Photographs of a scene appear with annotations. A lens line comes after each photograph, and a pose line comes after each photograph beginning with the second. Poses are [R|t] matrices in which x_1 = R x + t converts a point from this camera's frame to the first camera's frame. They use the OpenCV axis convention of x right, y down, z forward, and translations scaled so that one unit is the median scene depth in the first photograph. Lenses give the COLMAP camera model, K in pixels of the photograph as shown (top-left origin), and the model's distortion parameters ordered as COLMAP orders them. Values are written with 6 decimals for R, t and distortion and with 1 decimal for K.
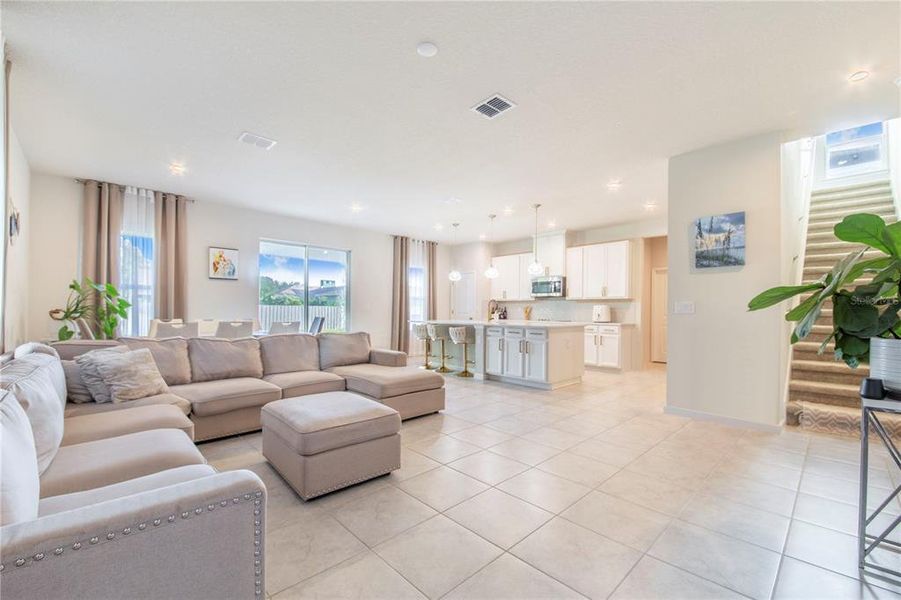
lens RADIAL K [[371.2, 0, 443.6], [0, 371.2, 312.7], [0, 0, 1]] dist [0.003430, -0.000058]
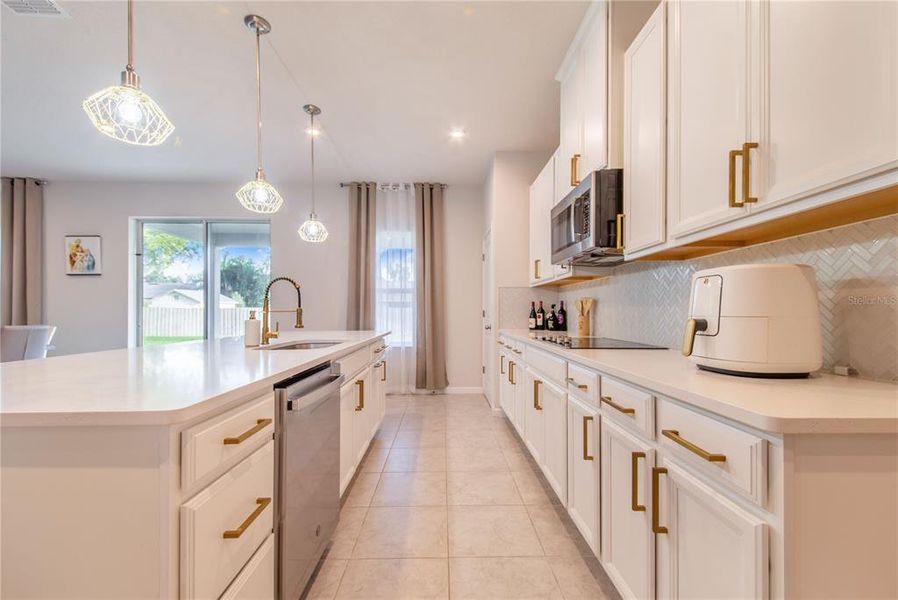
lens RADIAL K [[376.3, 0, 436.2], [0, 376.3, 313.7], [0, 0, 1]] dist [0.006114, 0.000241]
pose [[0.744707, -0.008709, -0.667334, 0.433645], [0.004562, 0.999958, -0.007959, 0.001080], [0.667376, 0.002883, 0.744716, 0.781867]]
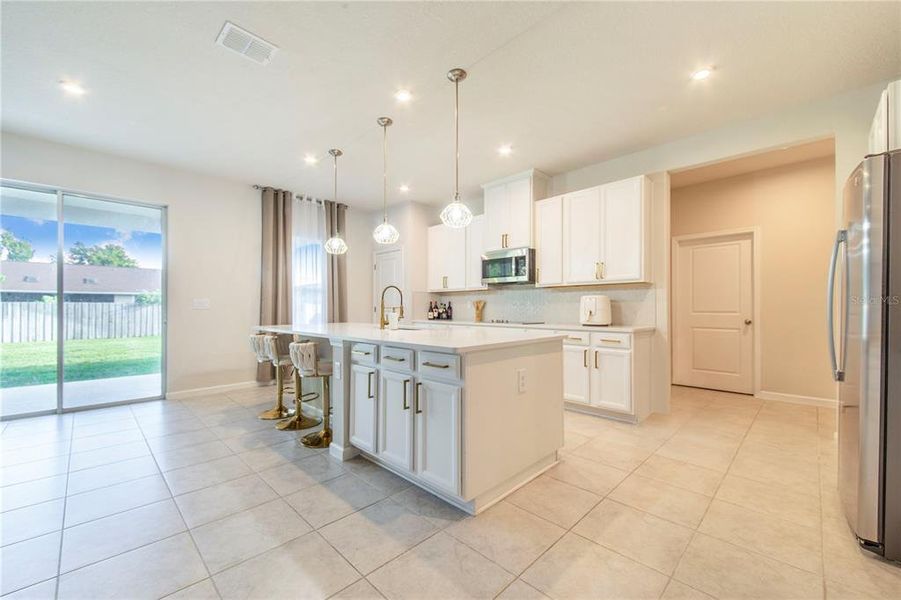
lens RADIAL K [[371.2, 0, 450.6], [0, 371.2, 307.0], [0, 0, 1]] dist [0.003430, -0.000058]
pose [[0.998809, -0.011460, 0.047435, 0.177040], [0.011887, 0.999891, -0.008725, -0.000021], [-0.047330, 0.009279, 0.998836, 0.441901]]
